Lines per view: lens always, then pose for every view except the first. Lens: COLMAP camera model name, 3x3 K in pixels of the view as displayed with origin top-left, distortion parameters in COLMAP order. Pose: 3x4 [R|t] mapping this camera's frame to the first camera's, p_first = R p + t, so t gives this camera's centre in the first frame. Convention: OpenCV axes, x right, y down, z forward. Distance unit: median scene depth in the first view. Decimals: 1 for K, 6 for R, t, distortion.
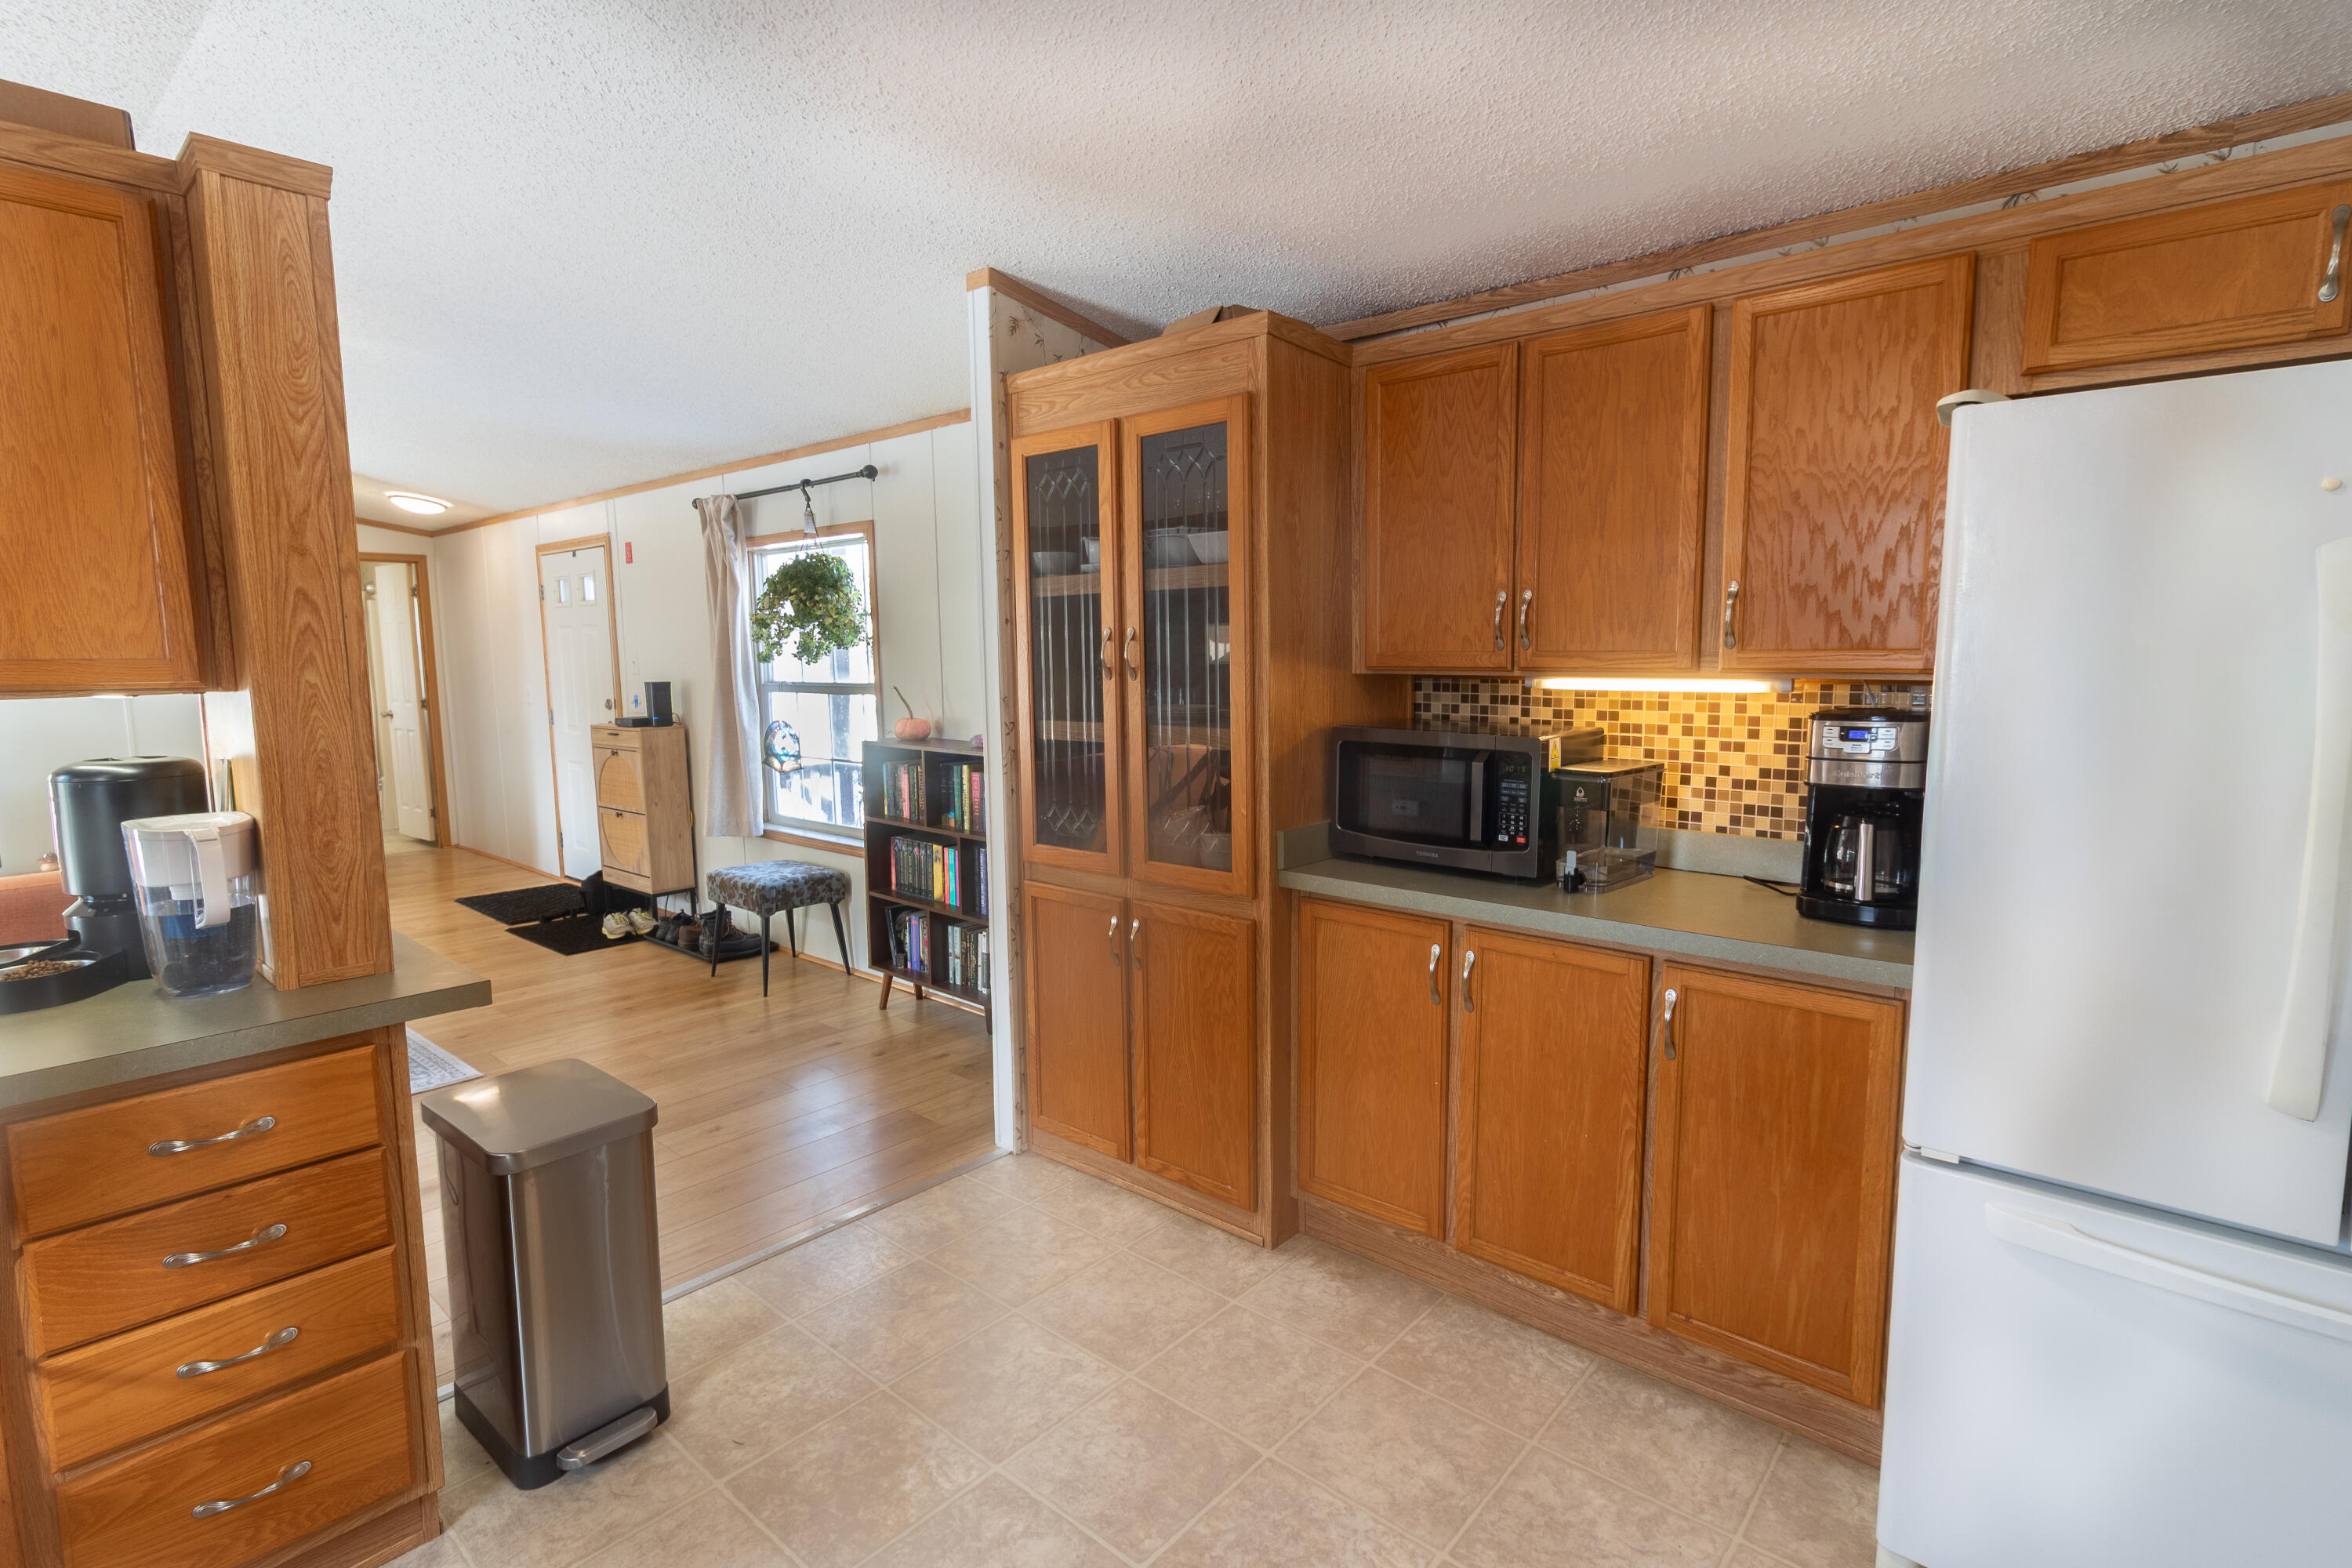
lens RADIAL K [[1146.9, 0, 1181.6], [0, 1146.9, 772.7], [0, 0, 1]] dist [0.001578, 0.002046]
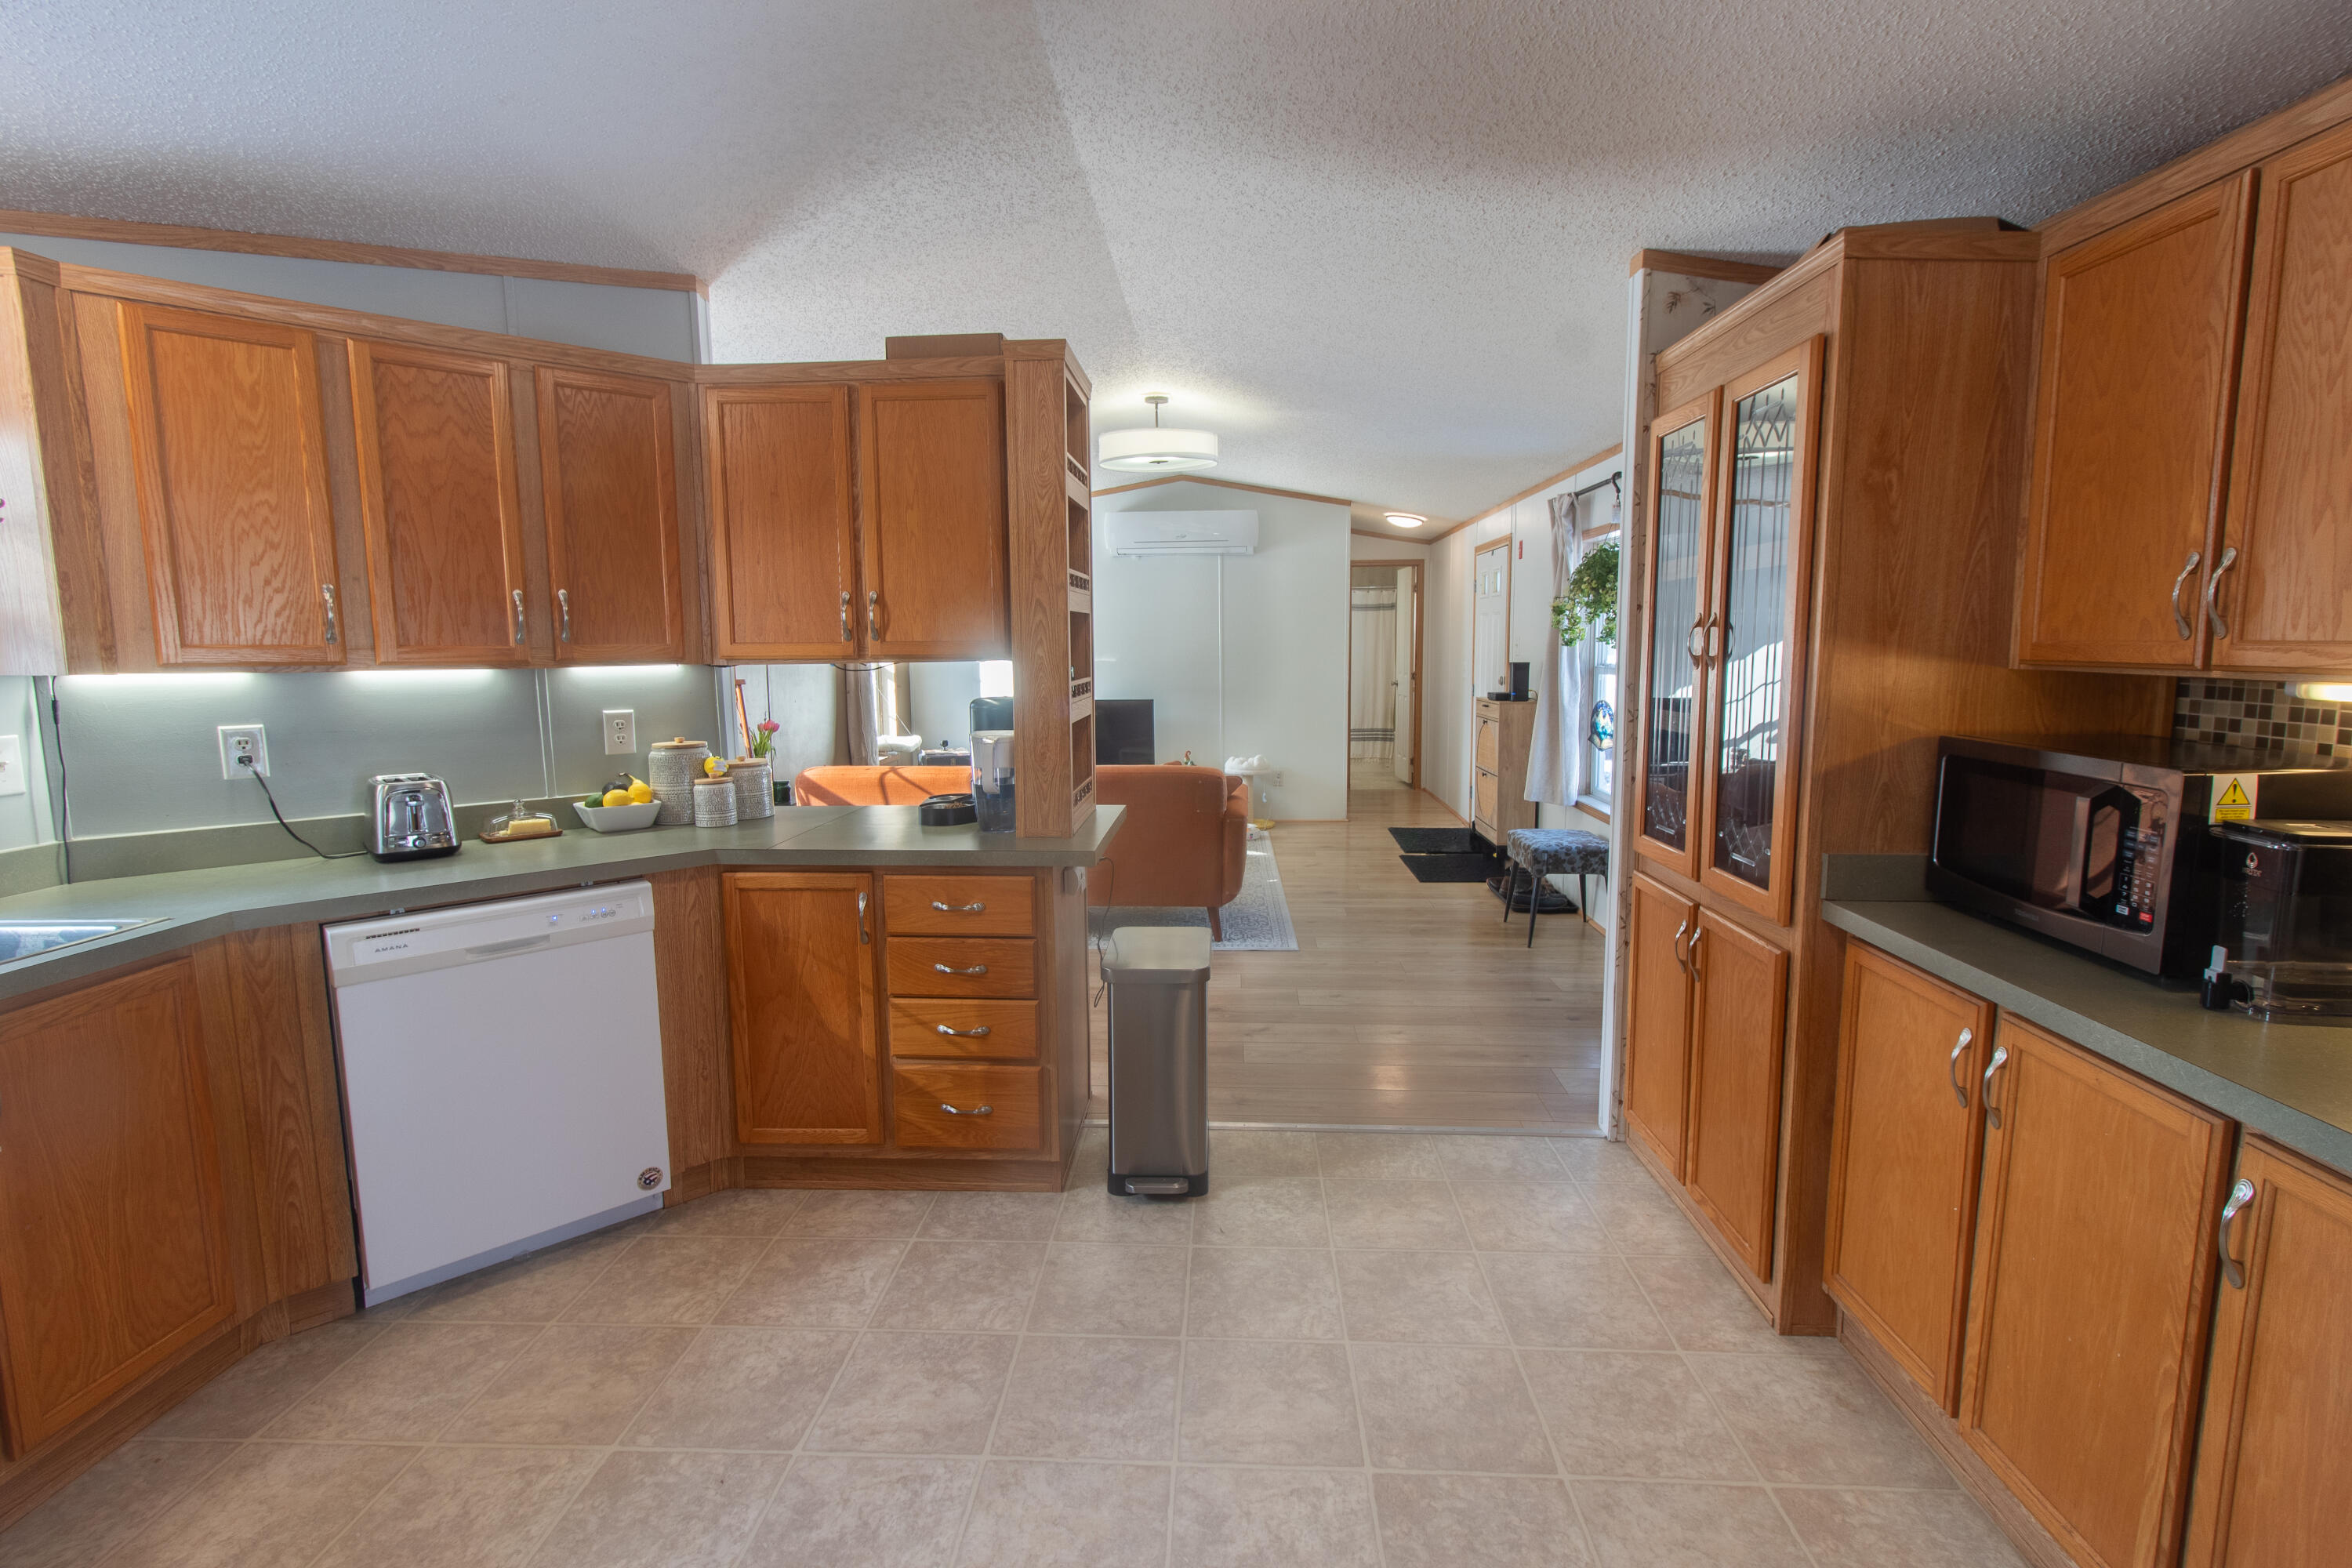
lens RADIAL K [[1090.8, 0, 1173.9], [0, 1090.8, 772.8], [0, 0, 1]] dist [0.009638, -0.002643]
pose [[0.610357, 0.101959, -0.785537, 0.415851], [-0.085985, 0.994350, 0.062252, -0.016468], [0.787446, 0.029549, 0.615675, 0.125197]]
